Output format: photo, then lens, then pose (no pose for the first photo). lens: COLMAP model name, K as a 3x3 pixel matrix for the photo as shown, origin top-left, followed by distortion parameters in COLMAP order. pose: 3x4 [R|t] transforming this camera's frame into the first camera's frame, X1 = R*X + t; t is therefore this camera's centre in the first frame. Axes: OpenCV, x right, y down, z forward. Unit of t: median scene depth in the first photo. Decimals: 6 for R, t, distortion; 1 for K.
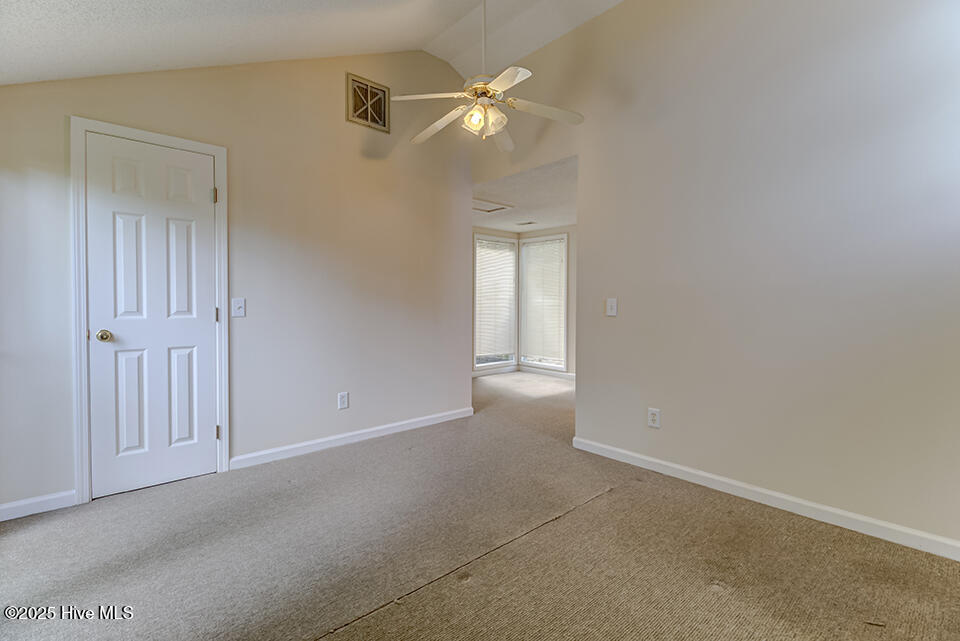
lens RADIAL K [[439.7, 0, 481.0], [0, 439.7, 310.4], [0, 0, 1]] dist [0.027269, -0.015578]
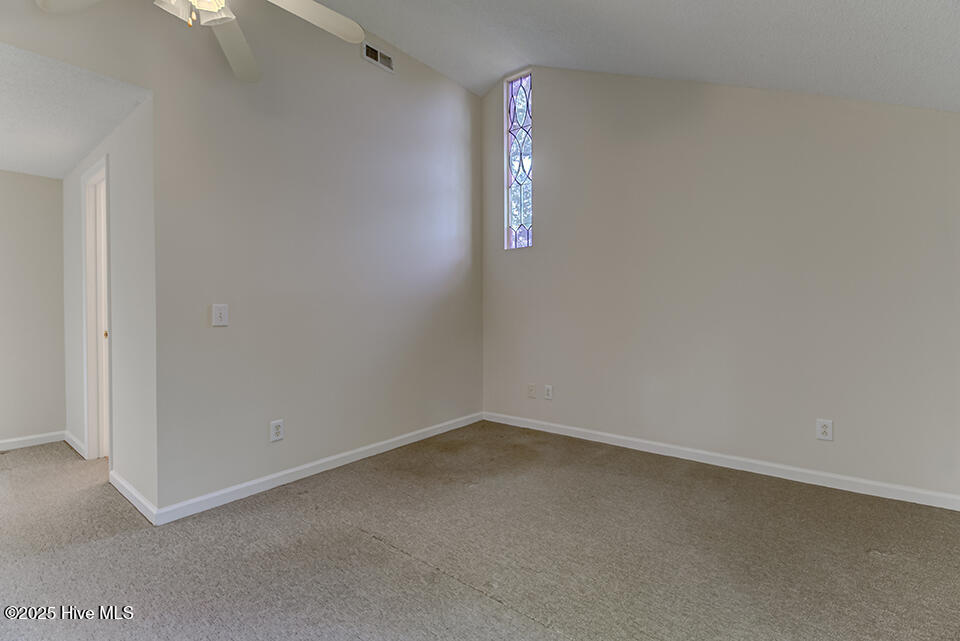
lens RADIAL K [[439.7, 0, 481.0], [0, 439.7, 310.4], [0, 0, 1]] dist [0.027269, -0.015578]
pose [[-0.167926, -0.003895, 0.985792, -0.674623], [0.021457, 0.999741, 0.007605, -0.013027], [-0.985566, 0.022429, -0.167799, 0.791065]]
